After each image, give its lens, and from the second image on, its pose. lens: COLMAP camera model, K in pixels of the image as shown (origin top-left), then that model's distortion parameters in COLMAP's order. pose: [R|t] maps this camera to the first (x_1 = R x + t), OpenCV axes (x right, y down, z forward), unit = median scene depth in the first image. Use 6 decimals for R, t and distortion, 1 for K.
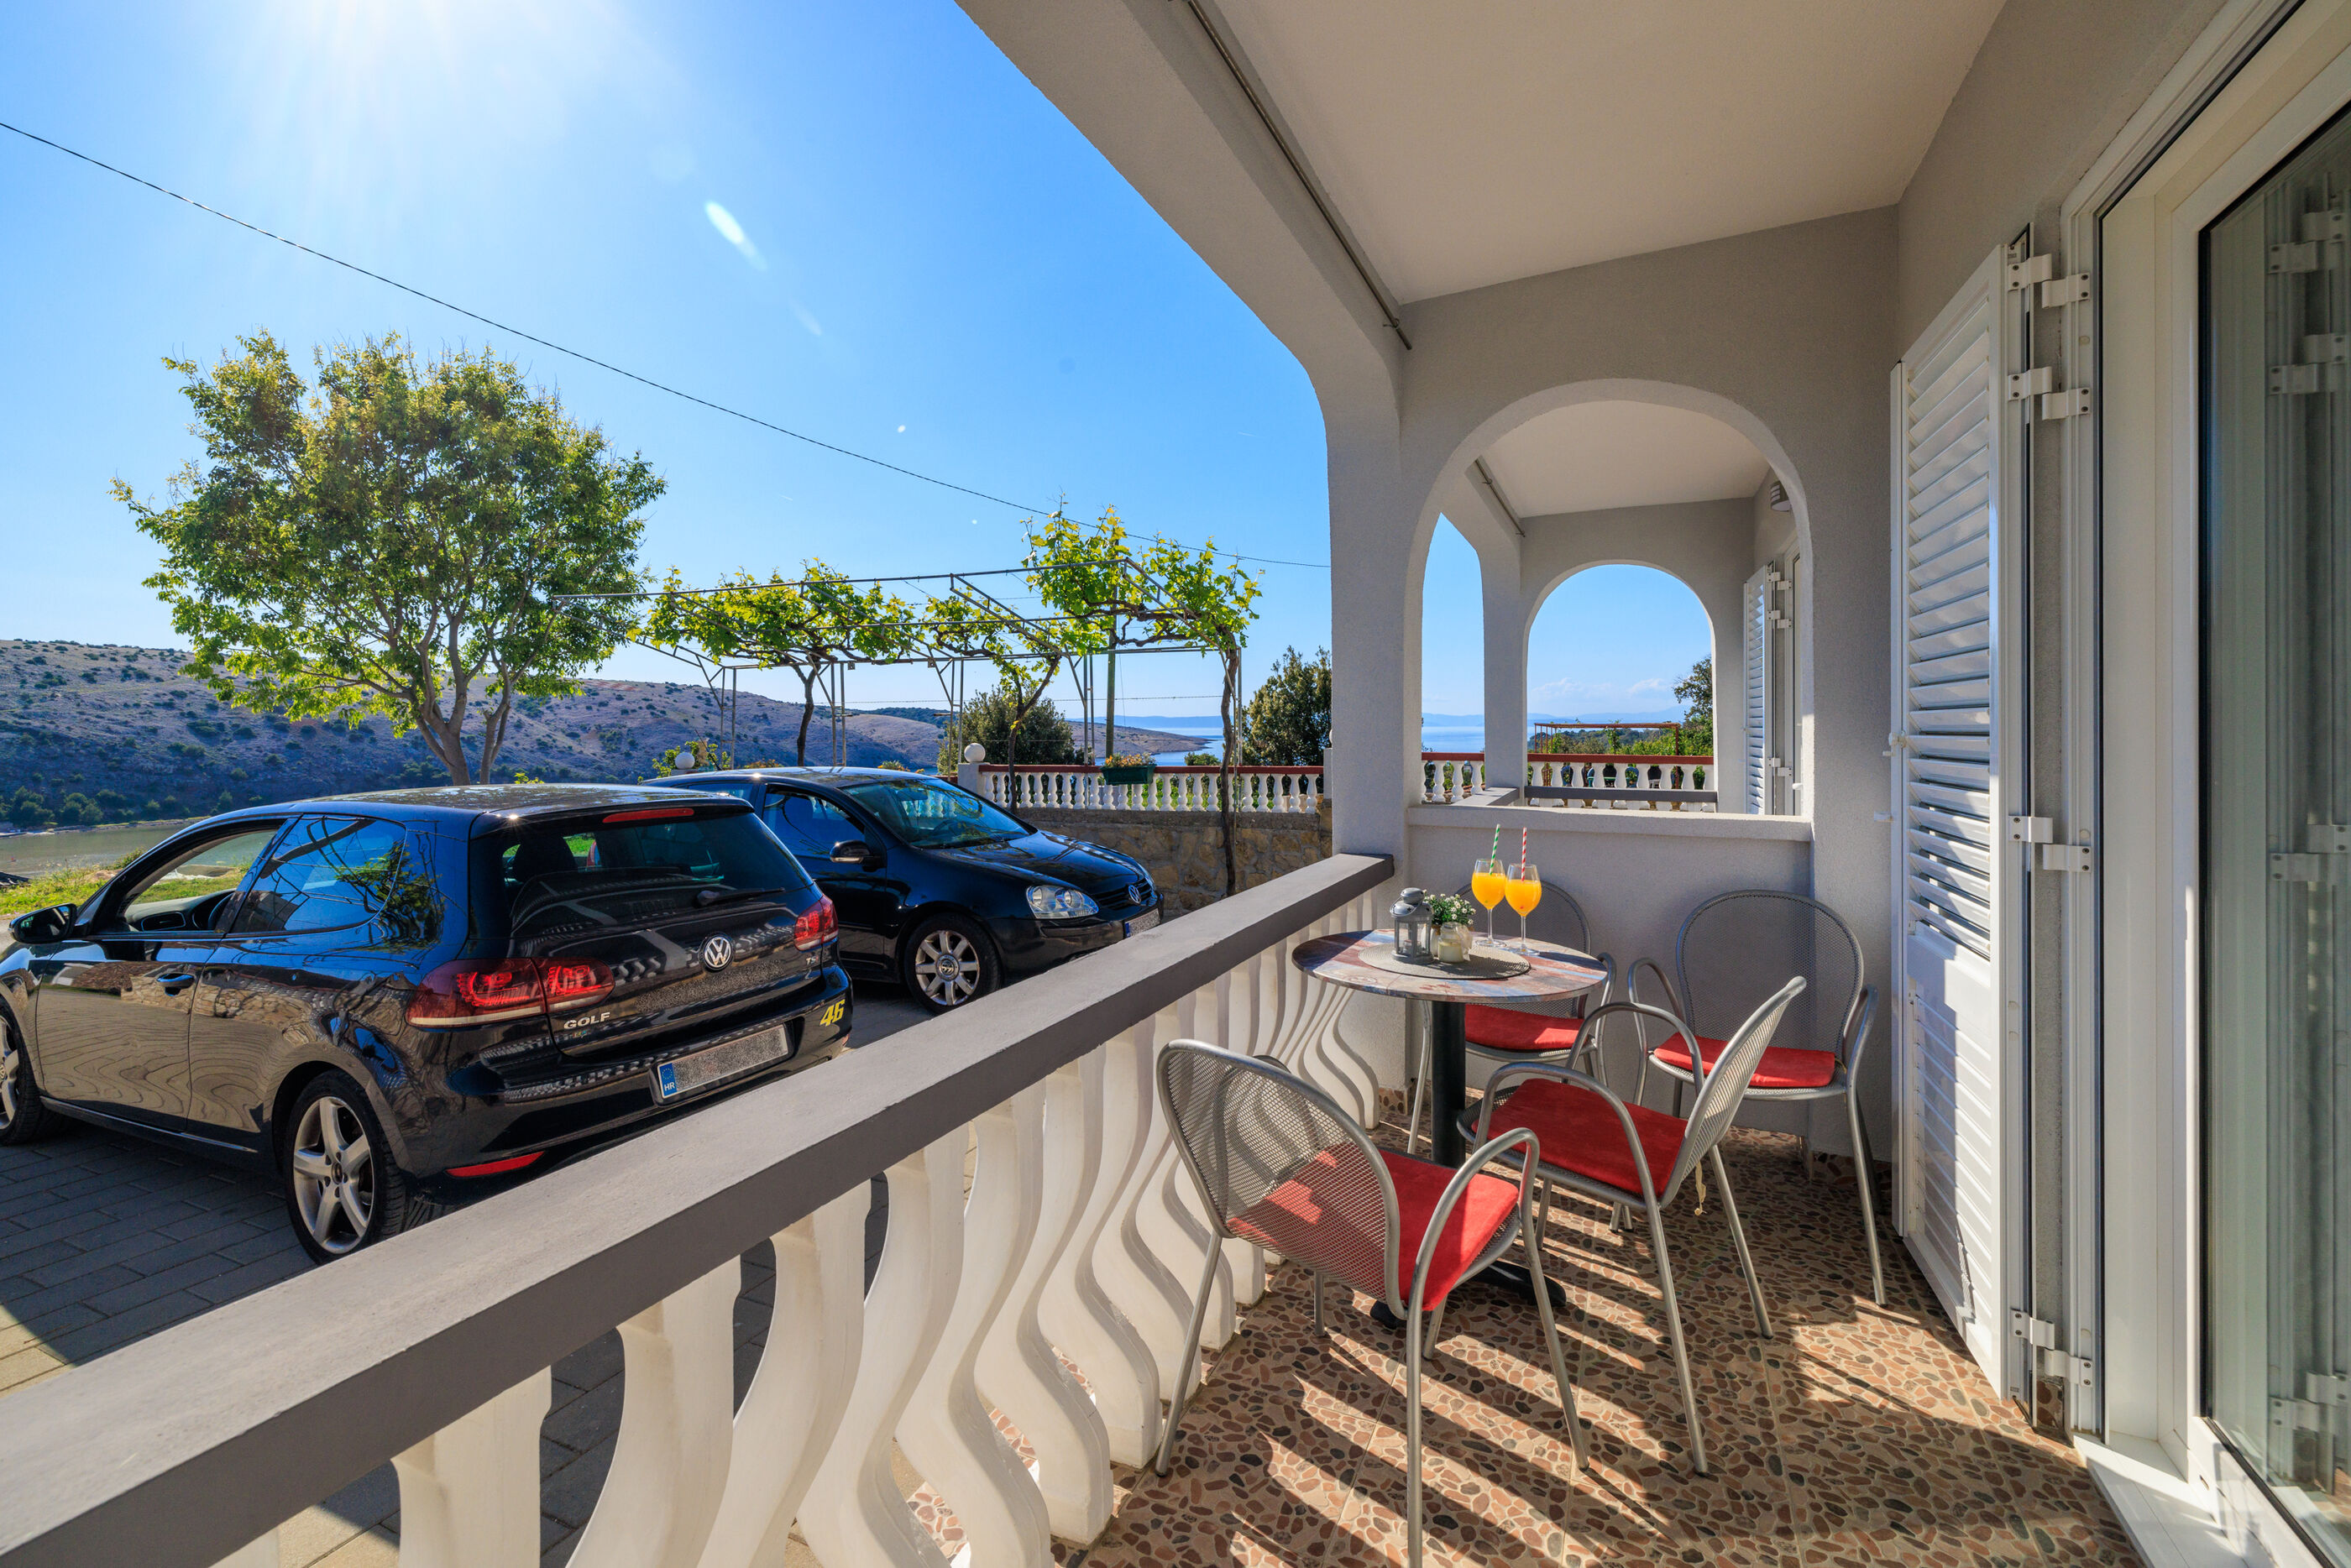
lens RADIAL K [[991.2, 0, 1186.2], [0, 991.2, 730.8], [0, 0, 1]] dist [0.000729, 0.000388]
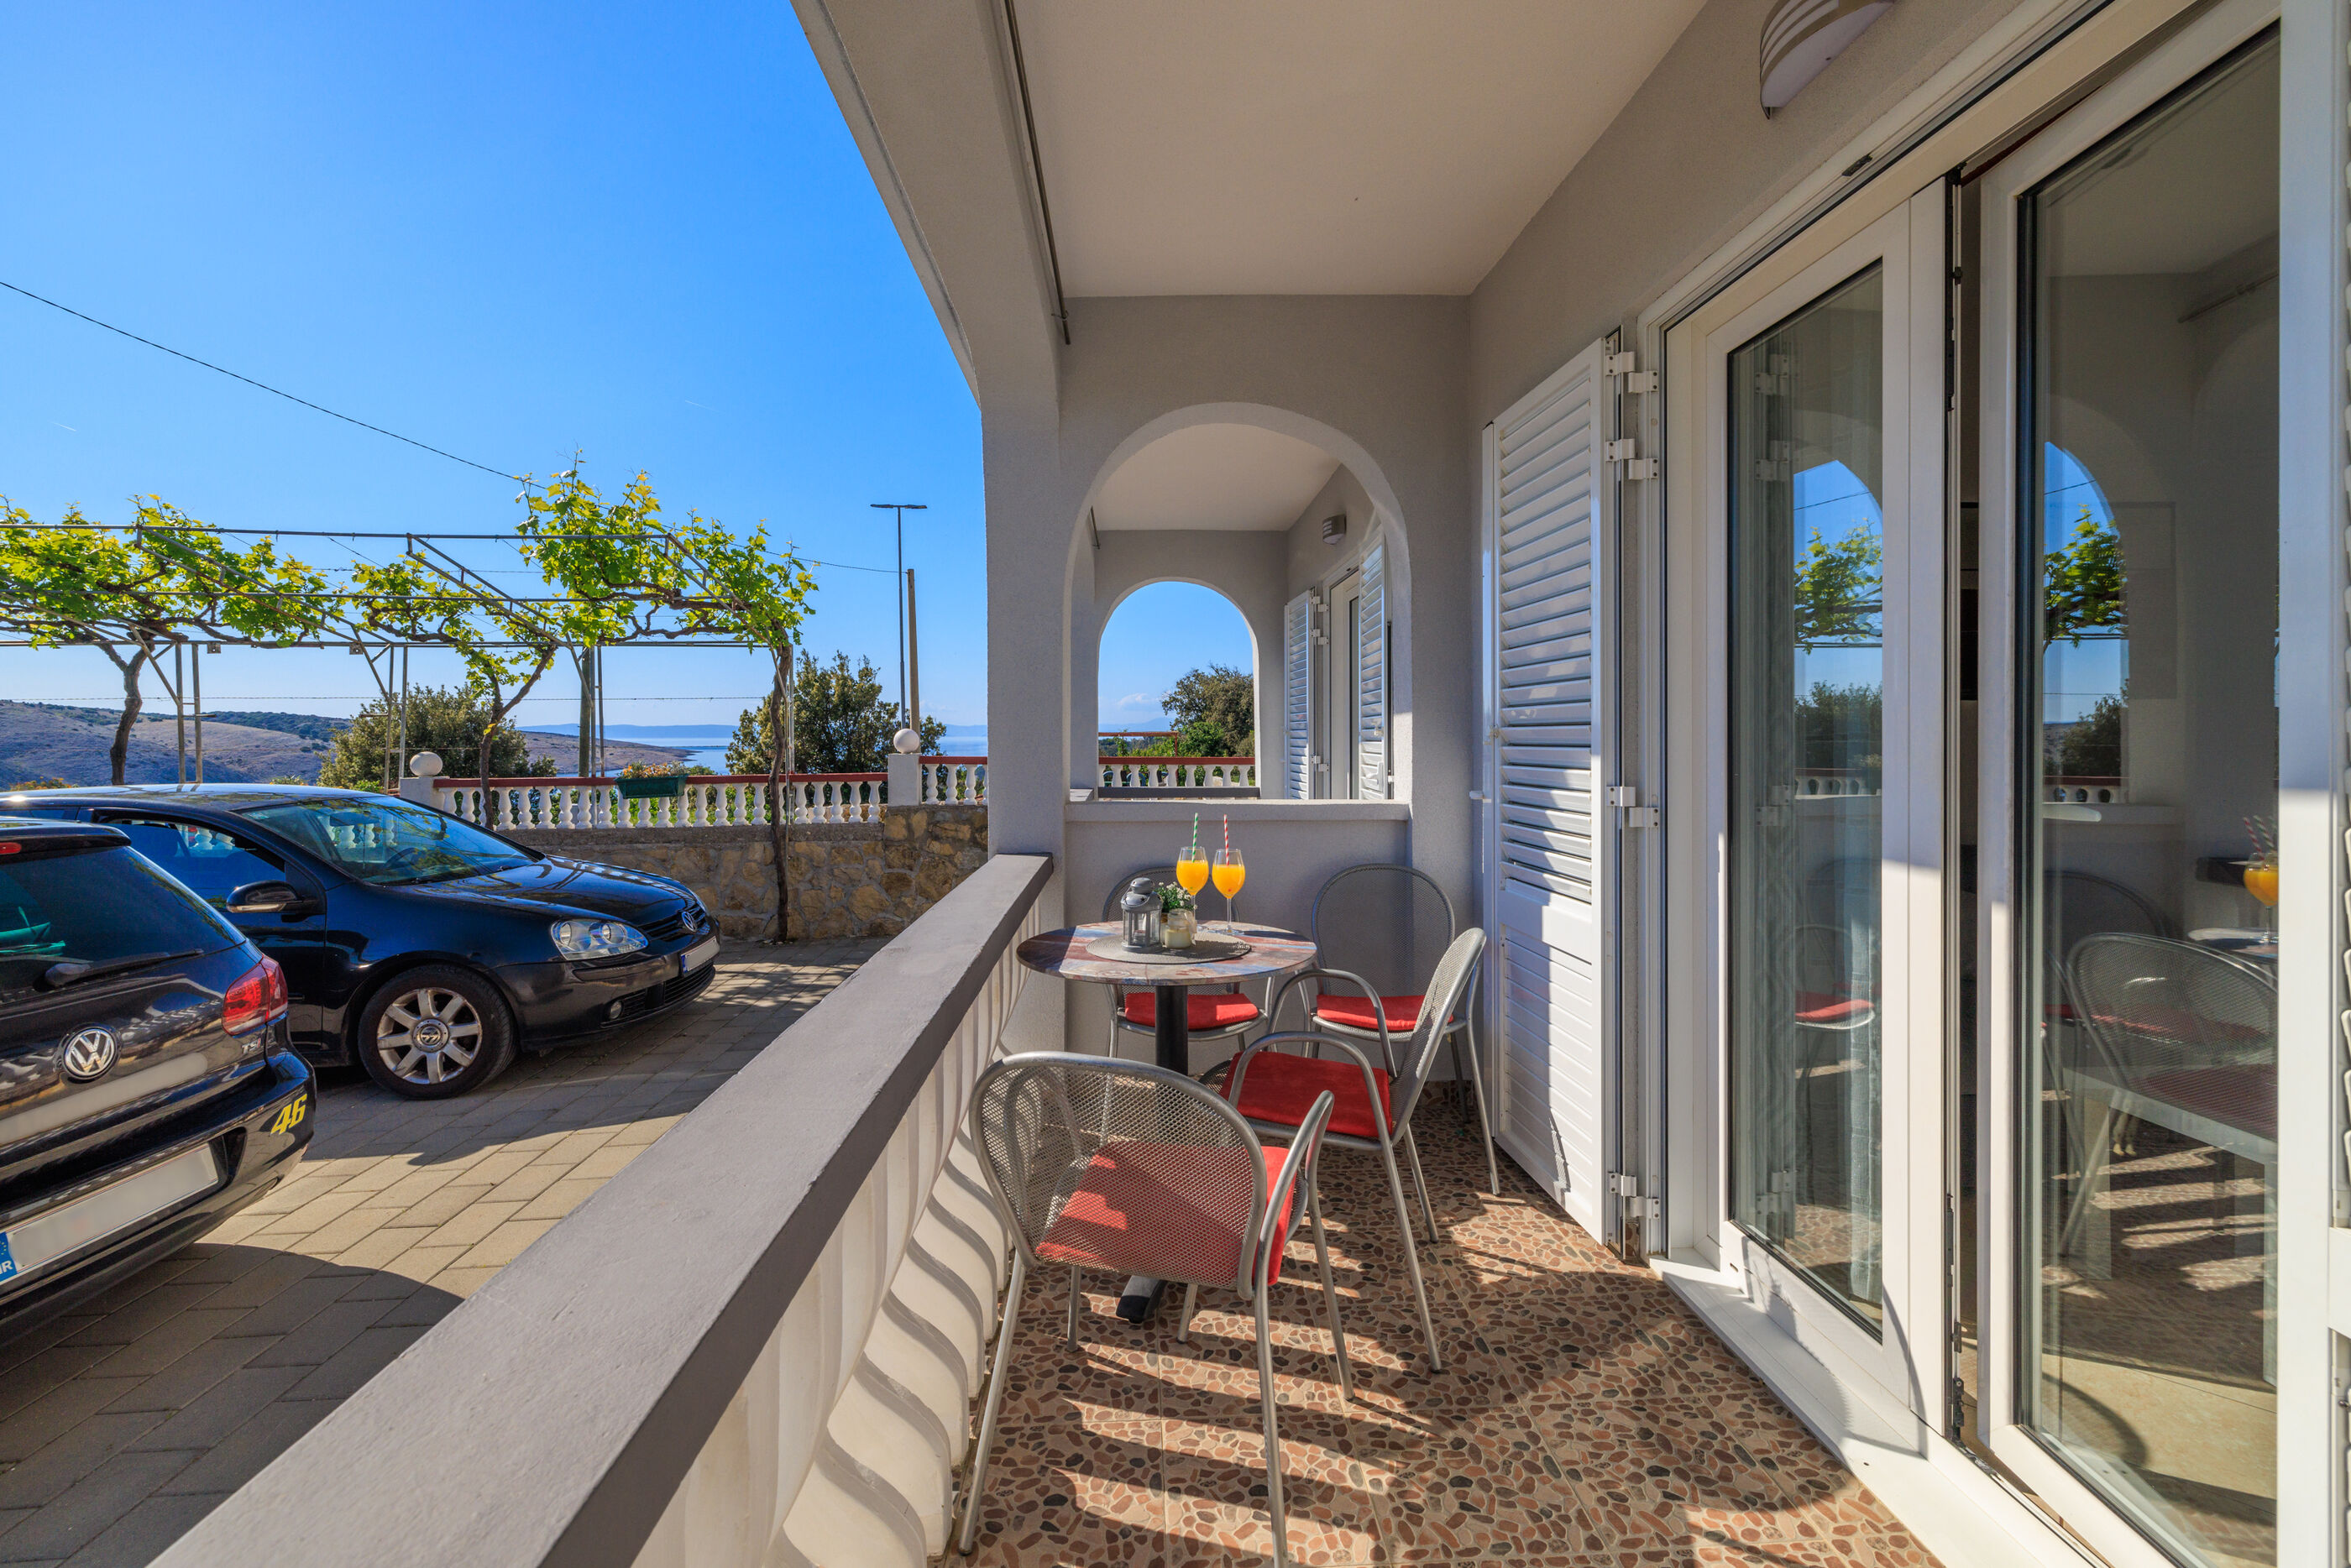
lens RADIAL K [[991.2, 0, 1182.1], [0, 991.2, 739.9], [0, 0, 1]] dist [0.000729, 0.000388]
pose [[0.888480, -0.002327, 0.458909, -0.167257], [0.002377, 0.999997, 0.000469, 0.016444], [-0.458909, 0.000675, 0.888483, 0.081071]]
